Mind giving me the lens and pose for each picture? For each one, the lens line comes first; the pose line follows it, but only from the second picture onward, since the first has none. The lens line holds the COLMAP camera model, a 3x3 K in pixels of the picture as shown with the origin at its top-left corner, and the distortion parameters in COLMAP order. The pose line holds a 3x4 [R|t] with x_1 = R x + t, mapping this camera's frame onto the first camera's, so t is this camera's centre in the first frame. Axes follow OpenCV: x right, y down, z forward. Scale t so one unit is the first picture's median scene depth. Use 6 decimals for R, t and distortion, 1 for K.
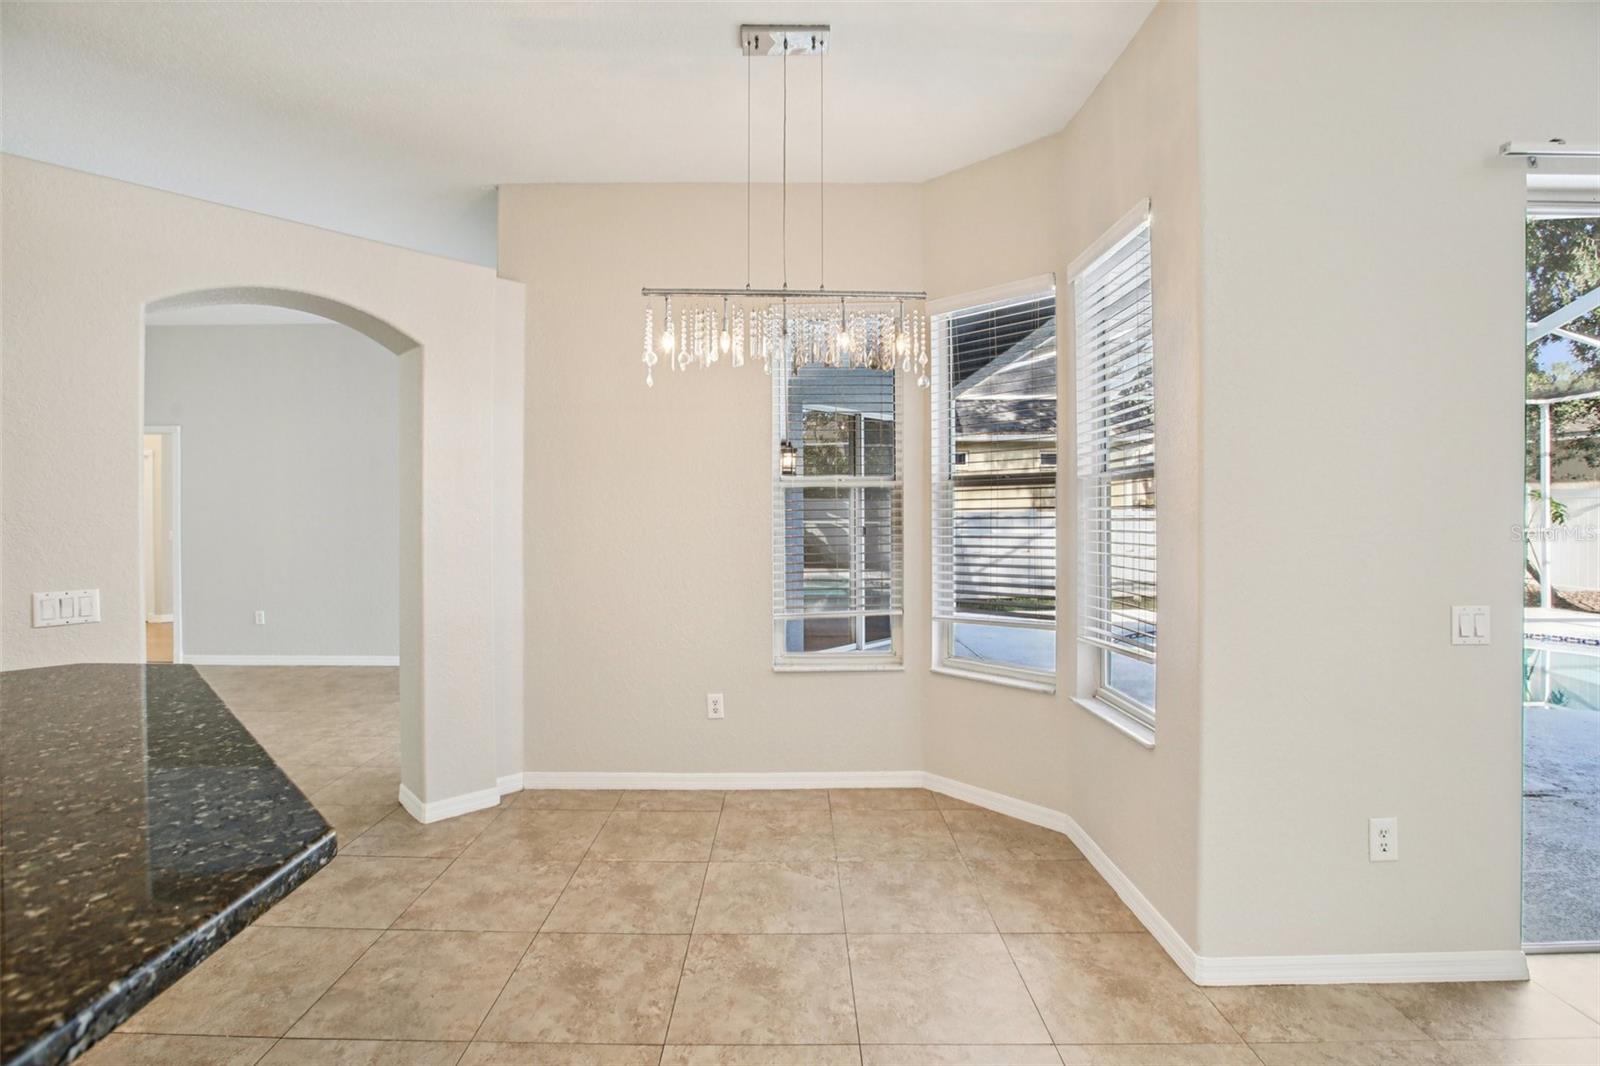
lens RADIAL K [[731.1, 0, 799.6], [0, 731.1, 503.8], [0, 0, 1]] dist [-0.046606, 0.011713]
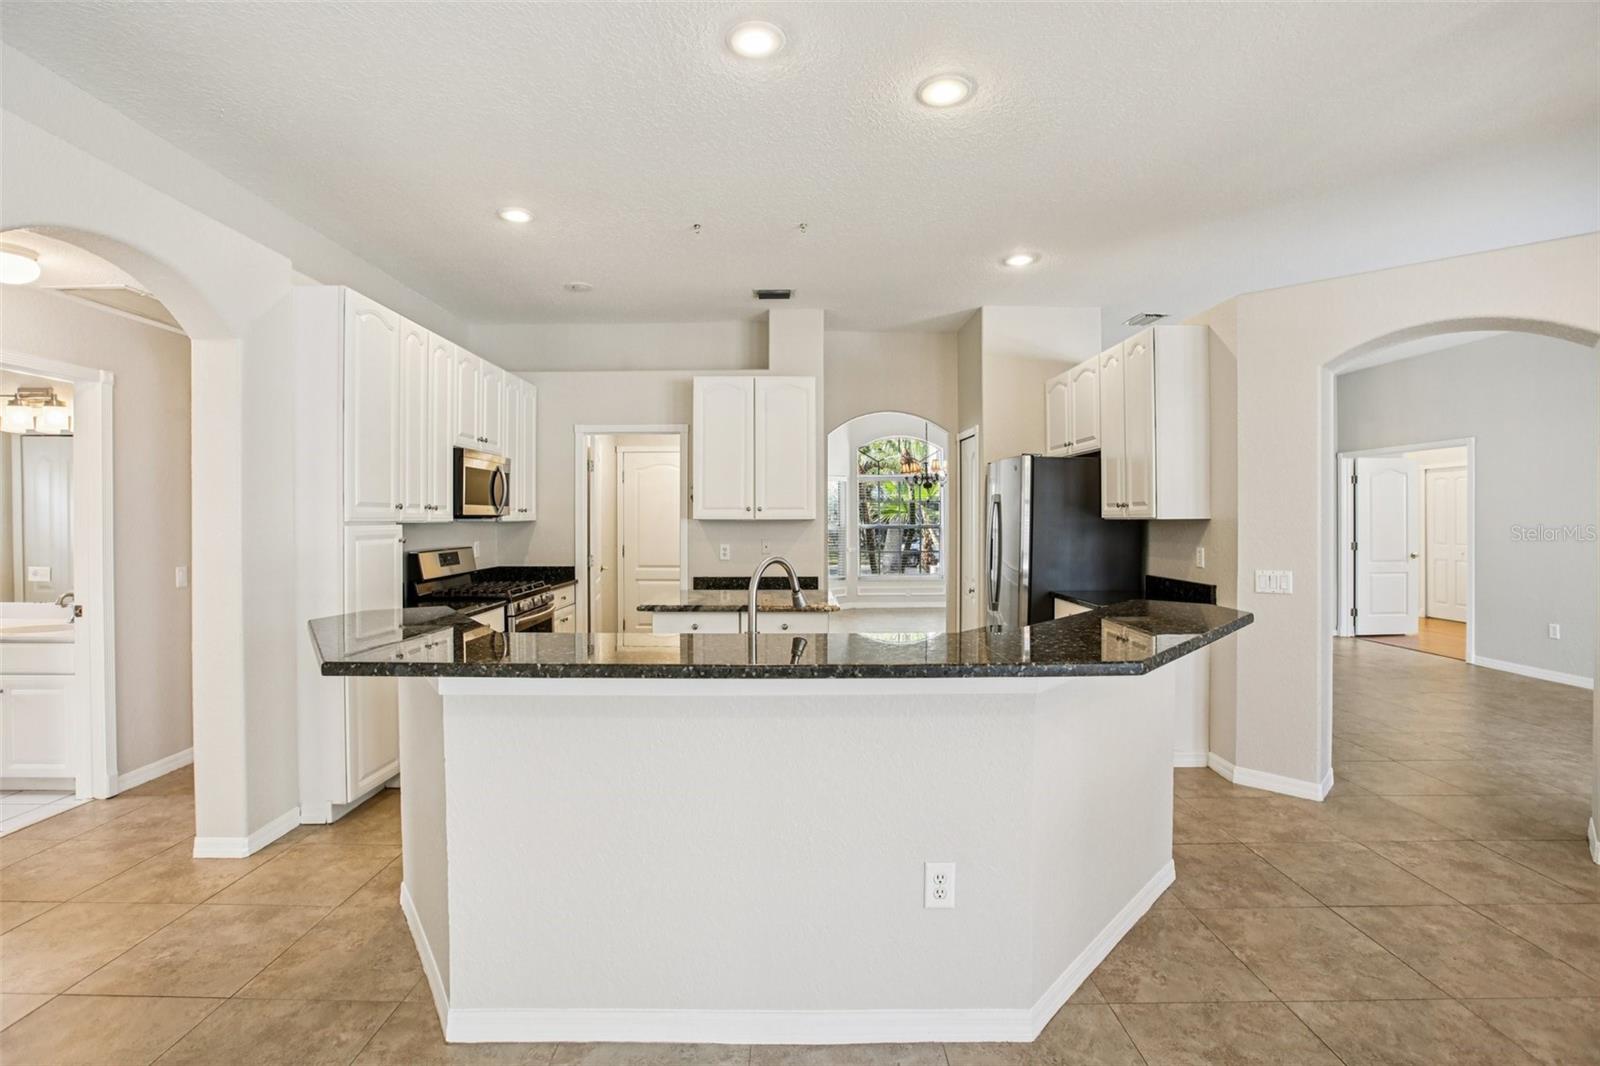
lens RADIAL K [[731.1, 0, 790.9], [0, 731.1, 518.6], [0, 0, 1]] dist [-0.046606, 0.011713]
pose [[-0.000380, 0.005539, -0.999985, 0.482312], [0.005175, 0.999971, 0.005537, -0.000504], [0.999987, -0.005173, -0.000409, -0.021548]]
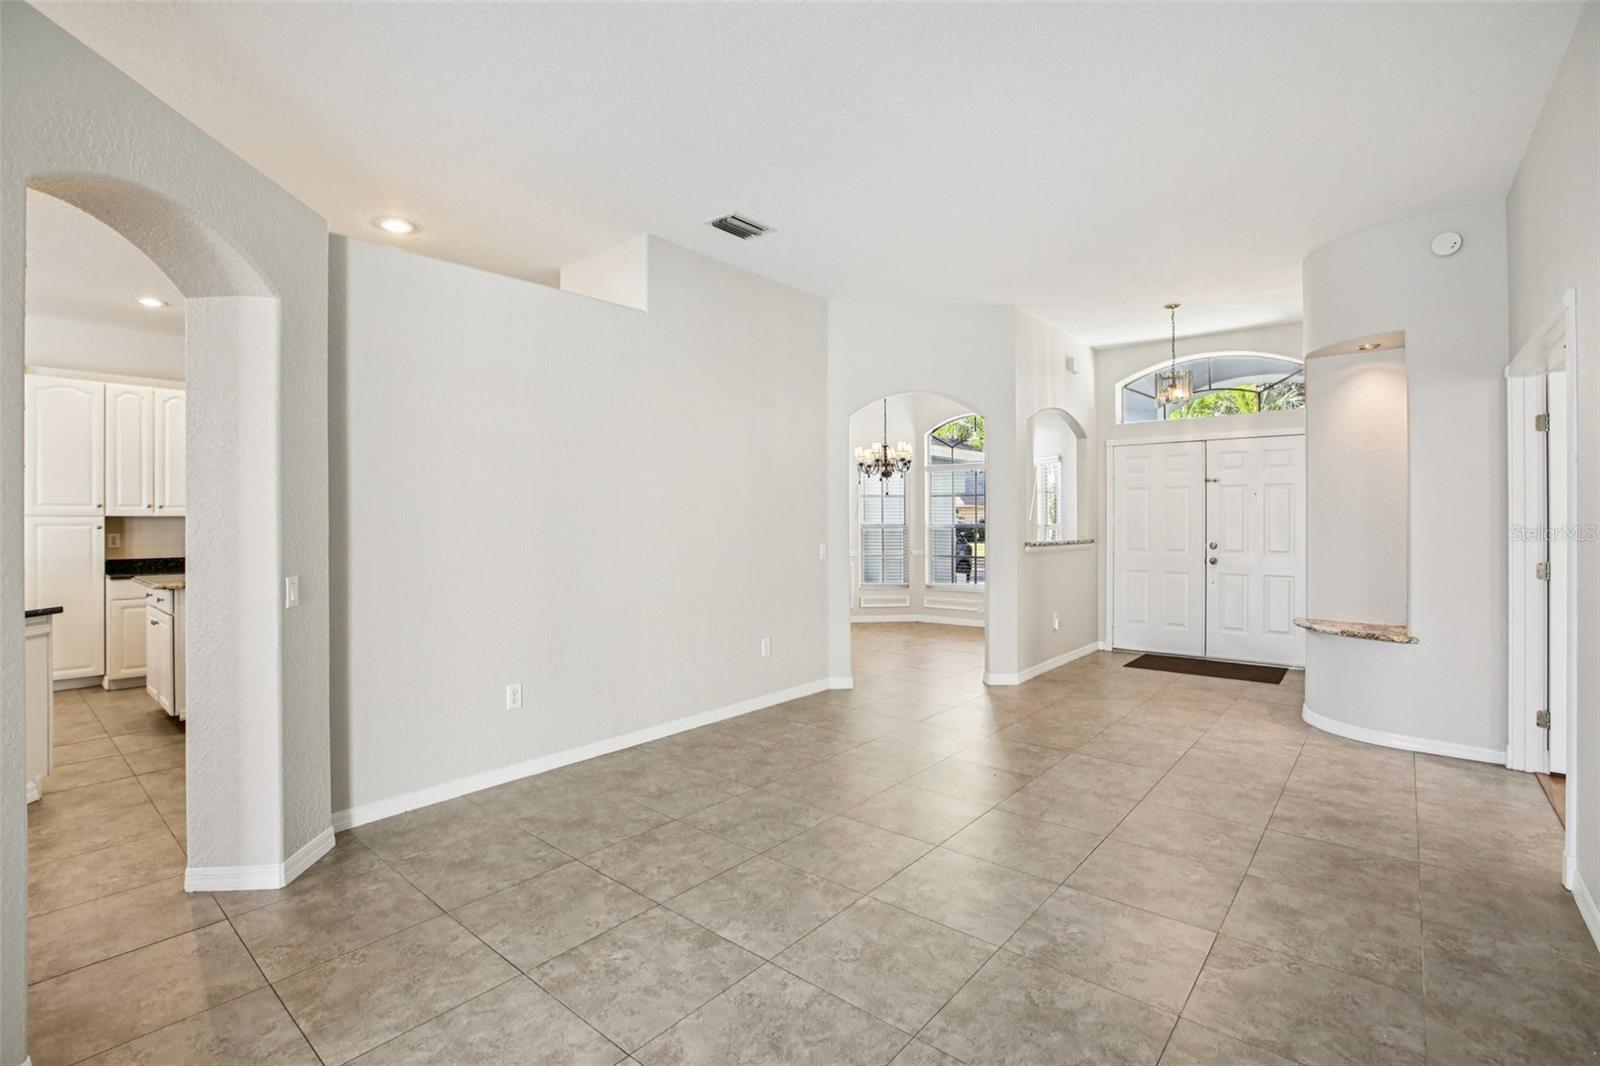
lens RADIAL K [[731.1, 0, 793.8], [0, 731.1, 523.0], [0, 0, 1]] dist [-0.046606, 0.011713]
pose [[-0.646987, 0.009435, -0.762443, -0.763469], [0.008212, 0.999952, 0.005406, 0.040746], [0.762457, -0.002764, -0.647033, 2.464804]]
